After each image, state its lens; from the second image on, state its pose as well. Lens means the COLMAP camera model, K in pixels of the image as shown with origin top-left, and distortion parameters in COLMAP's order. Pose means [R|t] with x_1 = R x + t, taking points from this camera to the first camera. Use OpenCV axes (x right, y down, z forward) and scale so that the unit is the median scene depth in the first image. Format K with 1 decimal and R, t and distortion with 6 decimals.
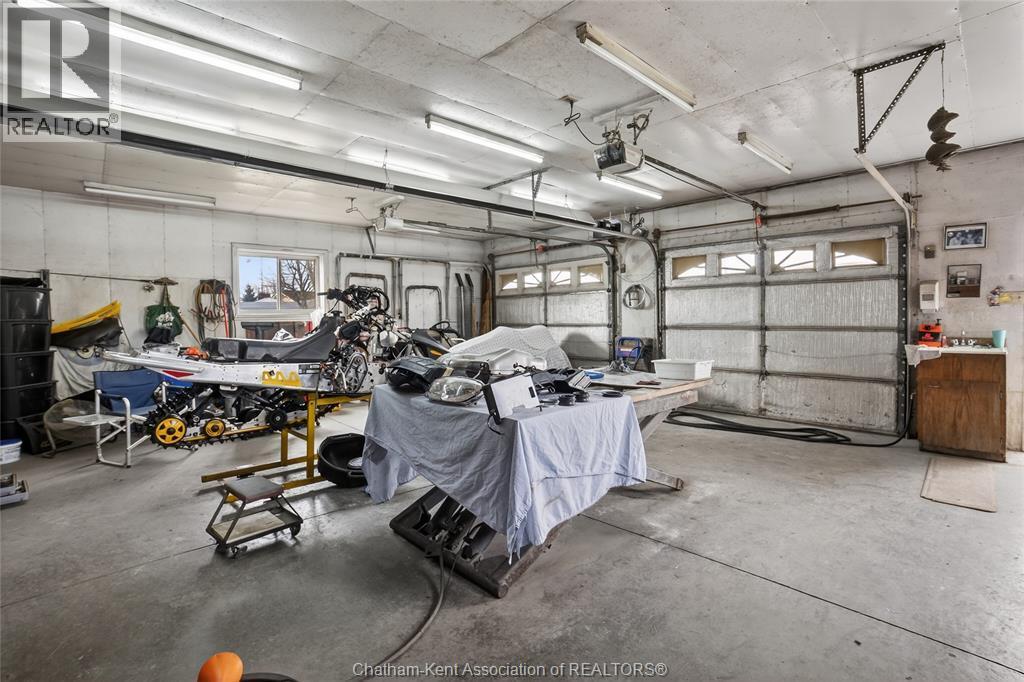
lens RADIAL K [[477.5, 0, 515.3], [0, 477.5, 328.5], [0, 0, 1]] dist [-0.063623, -0.000040]
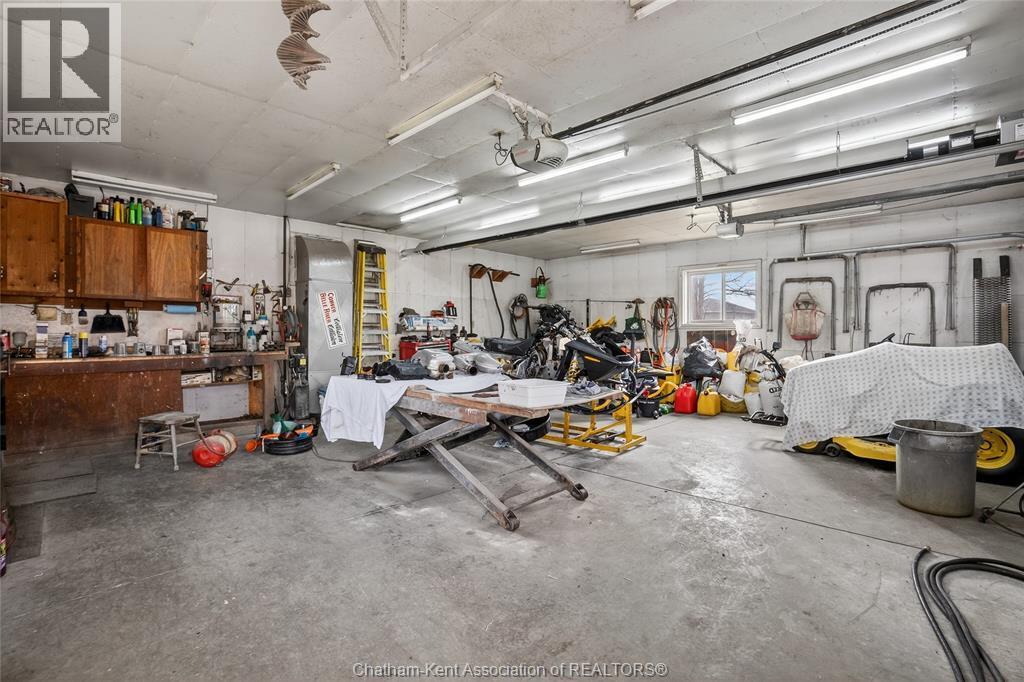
lens RADIAL K [[477.5, 0, 515.3], [0, 477.5, 328.5], [0, 0, 1]] dist [-0.063623, -0.000040]
pose [[0.045753, 0.009156, -0.998911, 0.687856], [-0.022501, 0.999714, 0.008132, -0.020024], [0.998699, 0.022105, 0.045946, 0.545340]]
